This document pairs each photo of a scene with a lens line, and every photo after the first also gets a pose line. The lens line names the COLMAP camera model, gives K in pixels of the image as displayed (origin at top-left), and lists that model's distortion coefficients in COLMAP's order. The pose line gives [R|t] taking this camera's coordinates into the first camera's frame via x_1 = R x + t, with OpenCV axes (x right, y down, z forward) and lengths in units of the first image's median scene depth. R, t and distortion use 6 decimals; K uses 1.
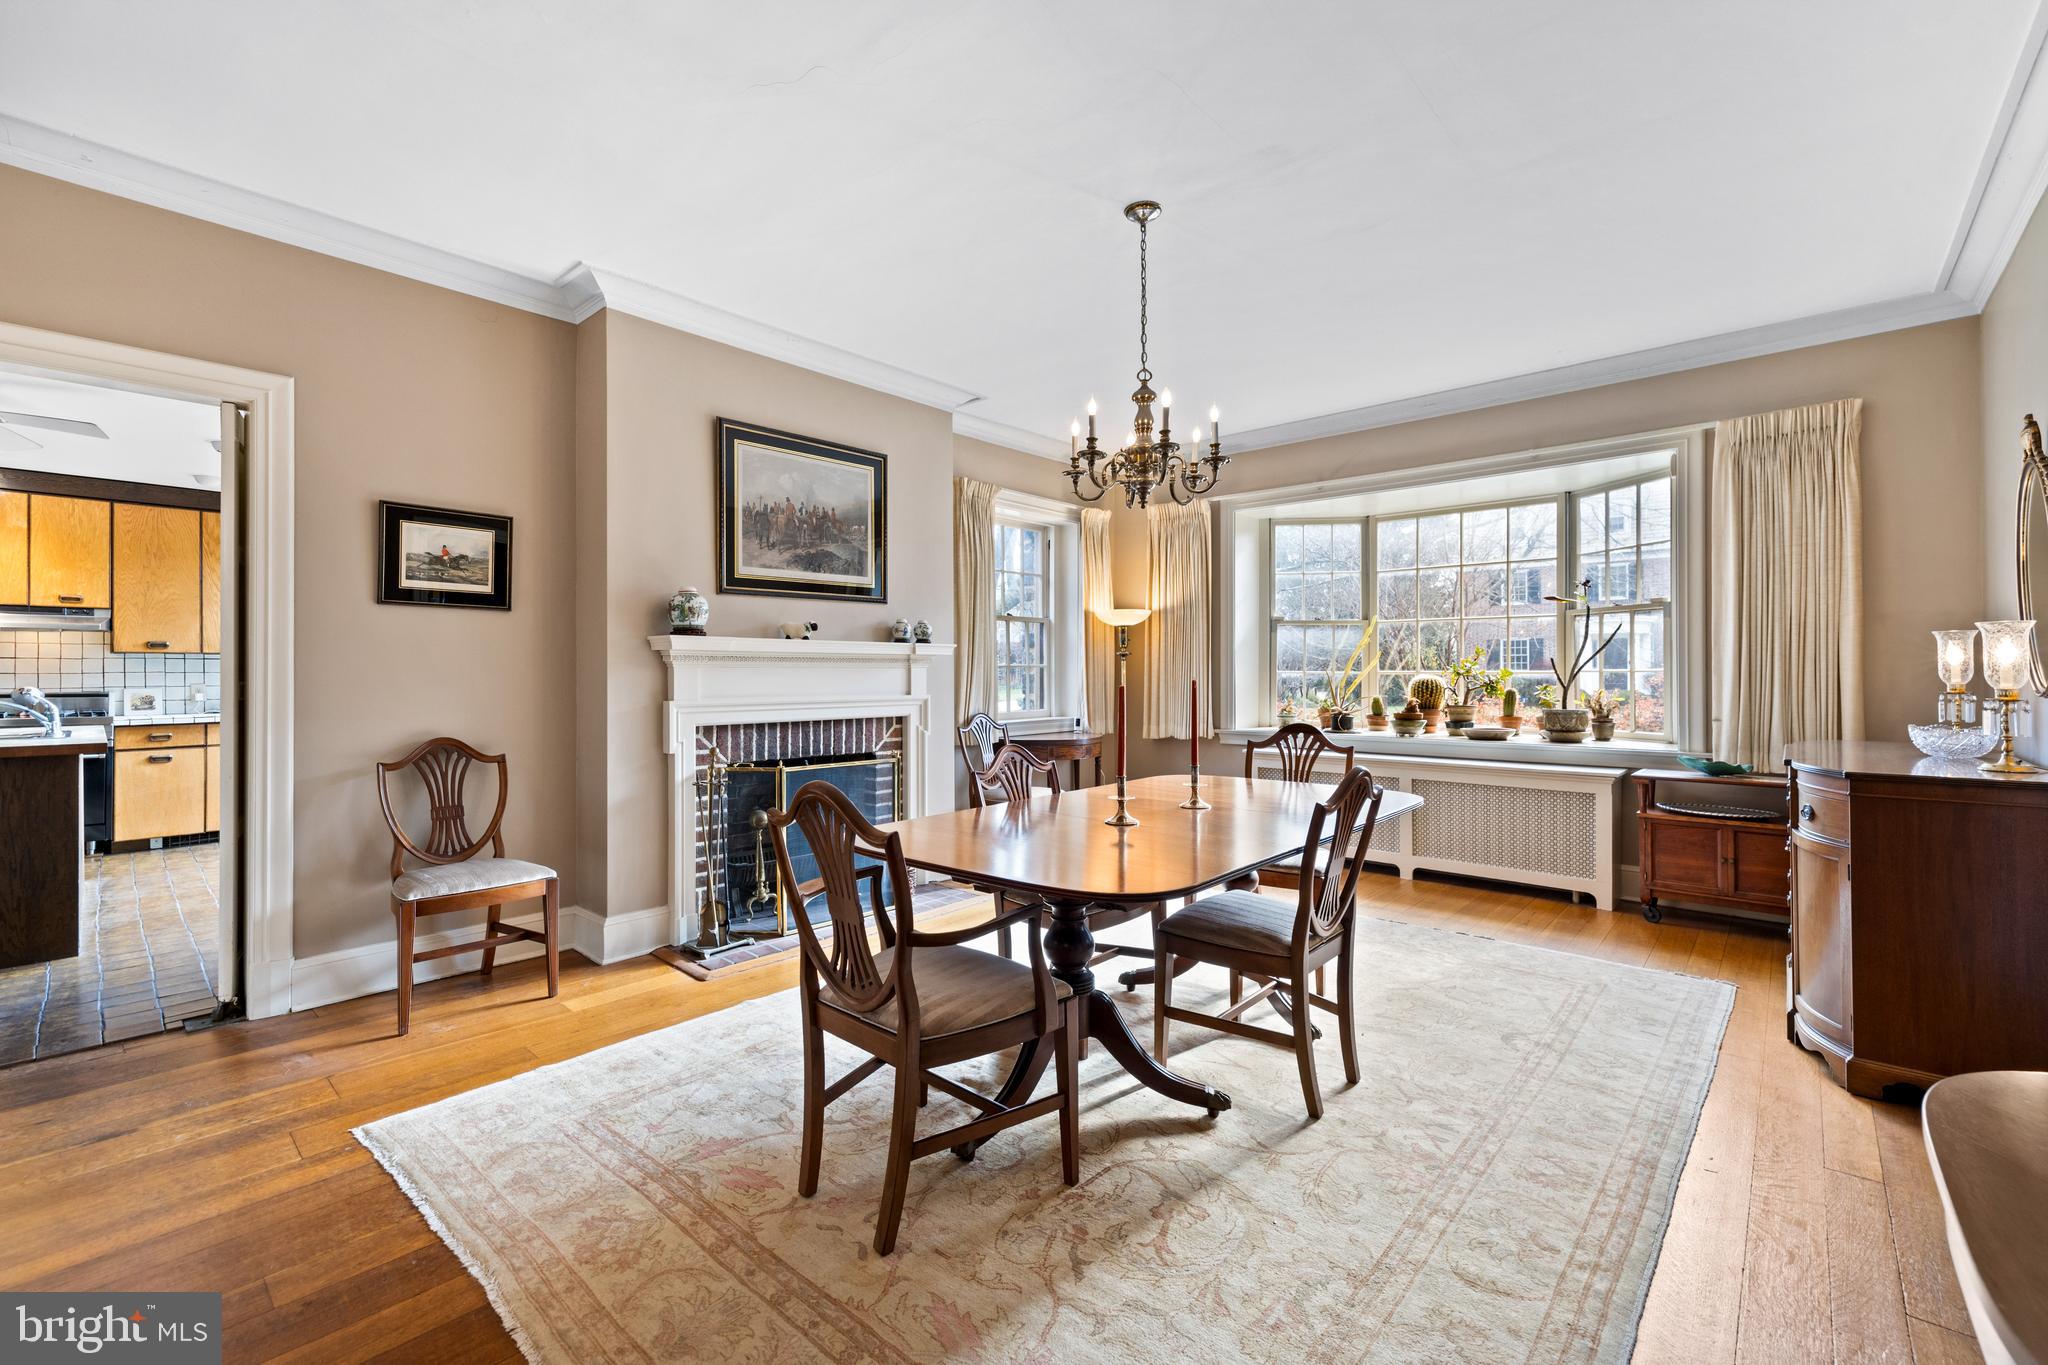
lens RADIAL K [[860.1, 0, 1011.7], [0, 860.1, 672.8], [0, 0, 1]] dist [0.001676, 0.000118]
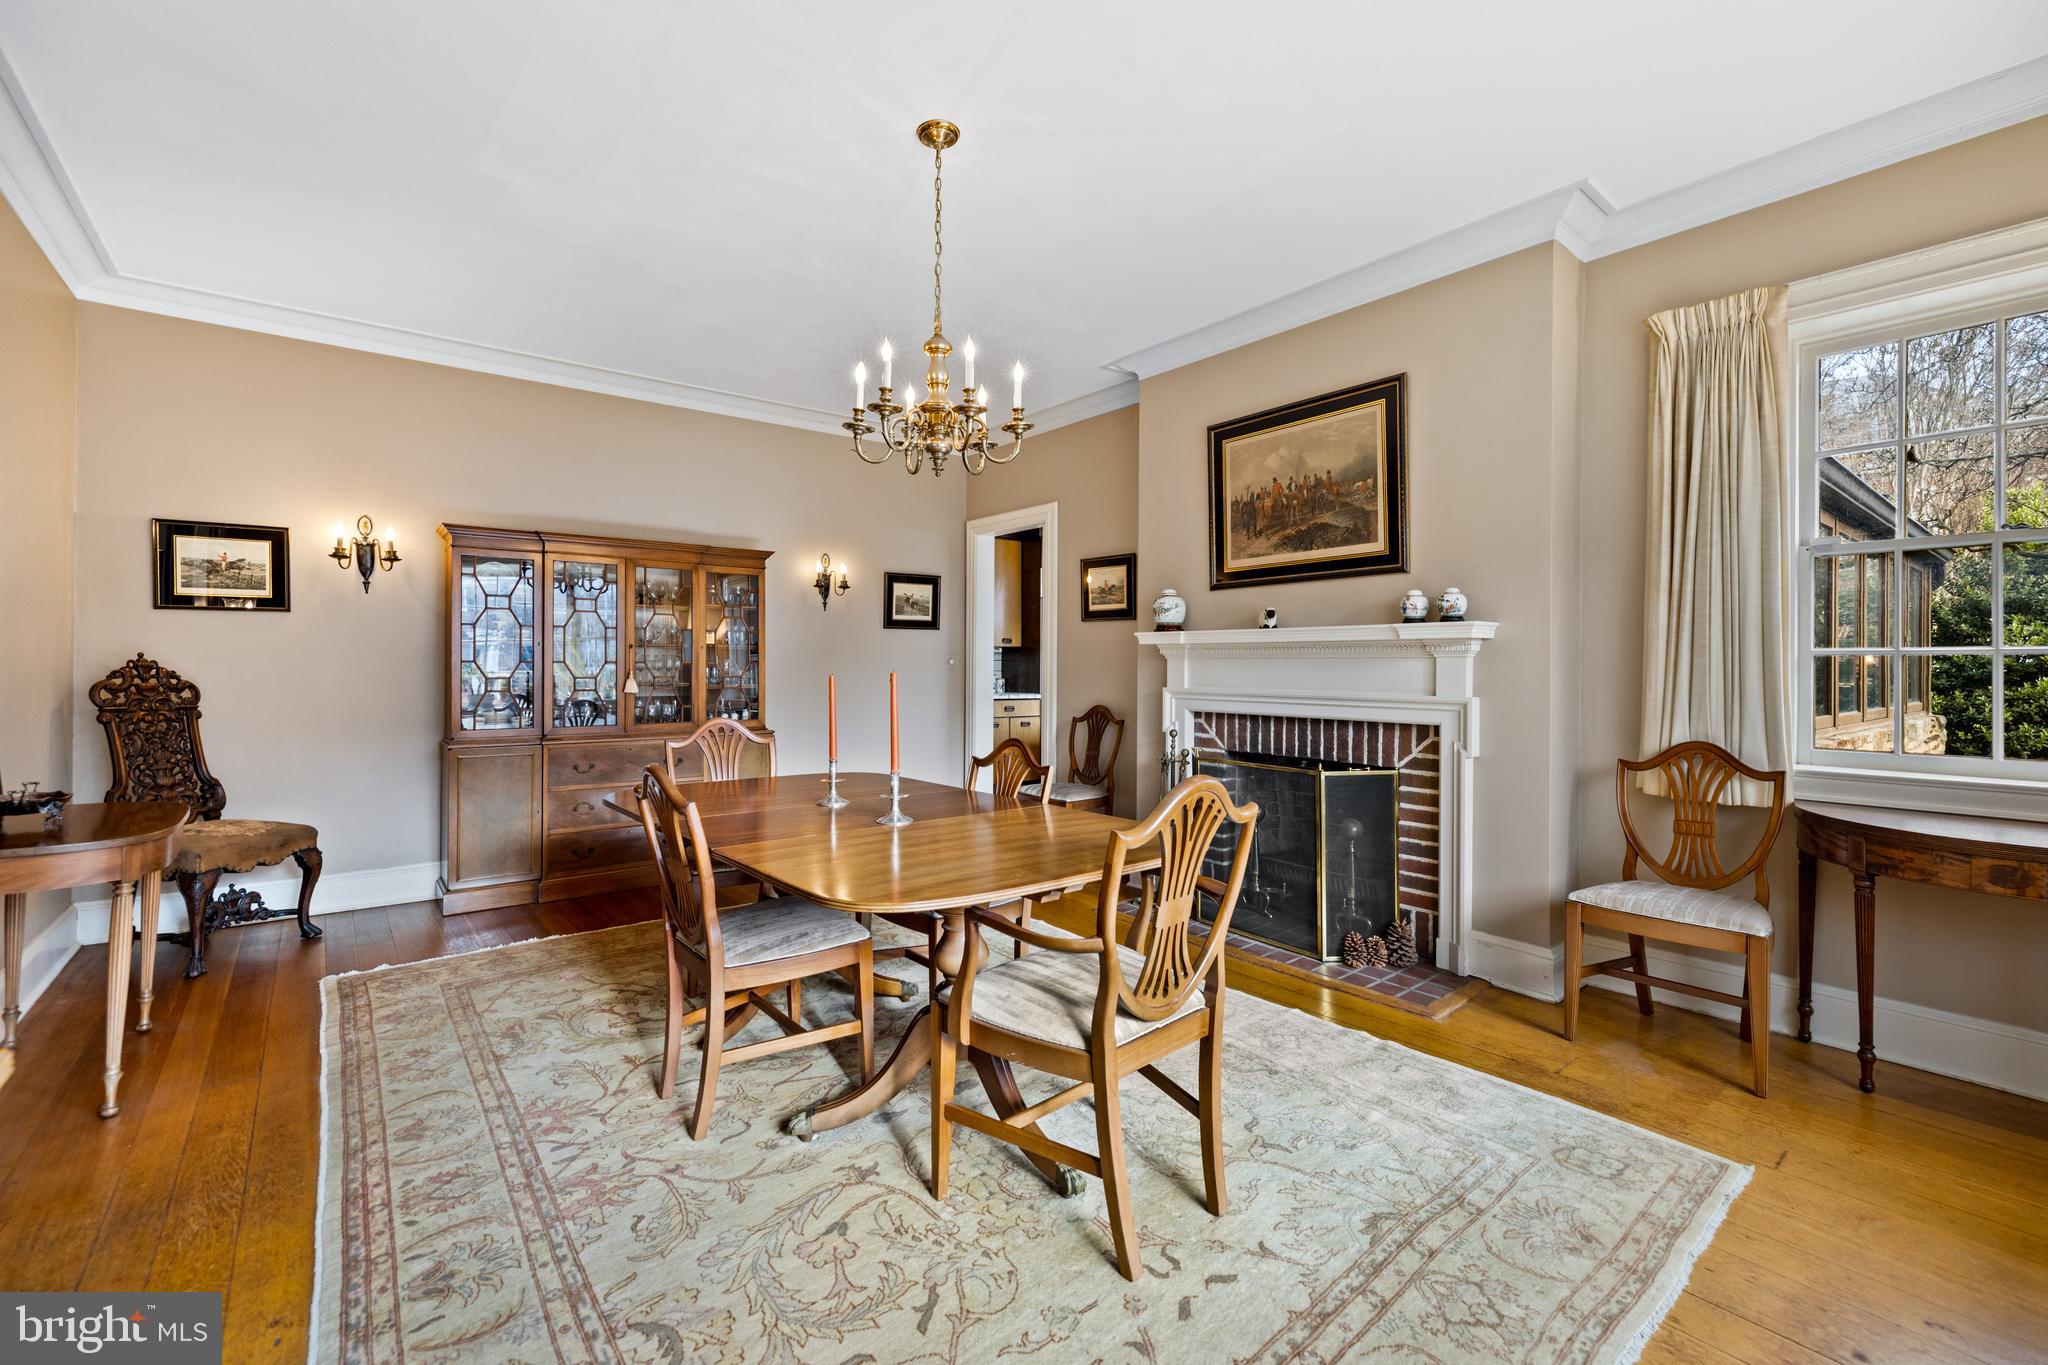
lens RADIAL K [[860.1, 0, 1013.4], [0, 860.1, 667.3], [0, 0, 1]] dist [0.001676, 0.000118]
pose [[-0.151649, 0.007085, -0.988409, 0.728213], [-0.002018, 0.999970, 0.007478, -0.002860], [0.988432, 0.003129, -0.151631, 0.875769]]
